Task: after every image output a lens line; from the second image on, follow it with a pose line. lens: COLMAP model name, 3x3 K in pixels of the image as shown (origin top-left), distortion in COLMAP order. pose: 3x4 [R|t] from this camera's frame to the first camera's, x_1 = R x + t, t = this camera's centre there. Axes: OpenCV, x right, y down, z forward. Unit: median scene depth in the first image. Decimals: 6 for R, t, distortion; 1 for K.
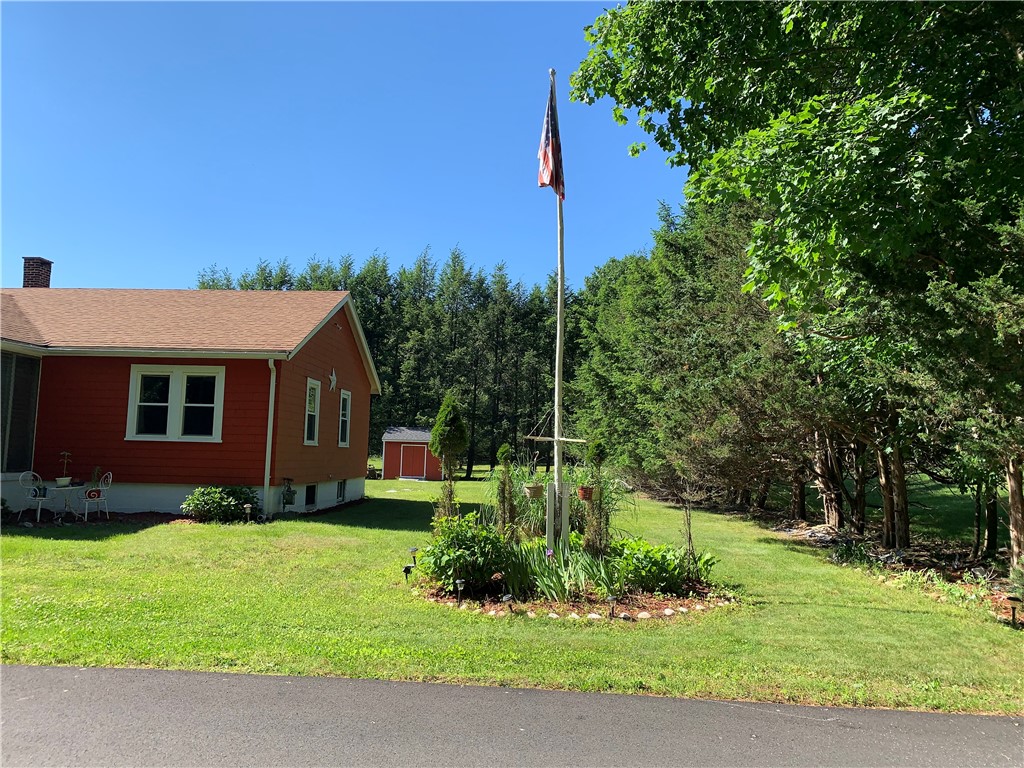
lens RADIAL K [[791.1, 0, 507.8], [0, 791.1, 380.4], [0, 0, 1]] dist [0.034921, -0.045344]
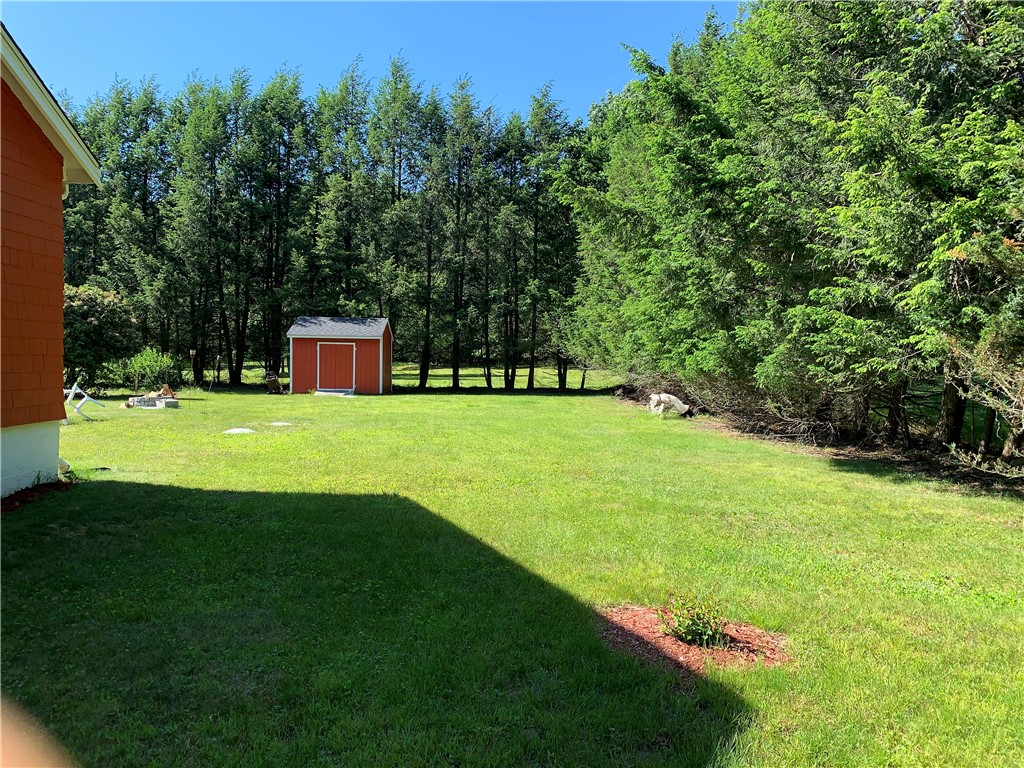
lens RADIAL K [[791.1, 0, 512.1], [0, 791.1, 380.1], [0, 0, 1]] dist [0.034921, -0.045344]
pose [[0.999045, -0.010186, 0.042497, 0.001628], [0.004947, 0.992566, 0.121604, 0.029286], [-0.043420, -0.121278, 0.991668, 0.292196]]
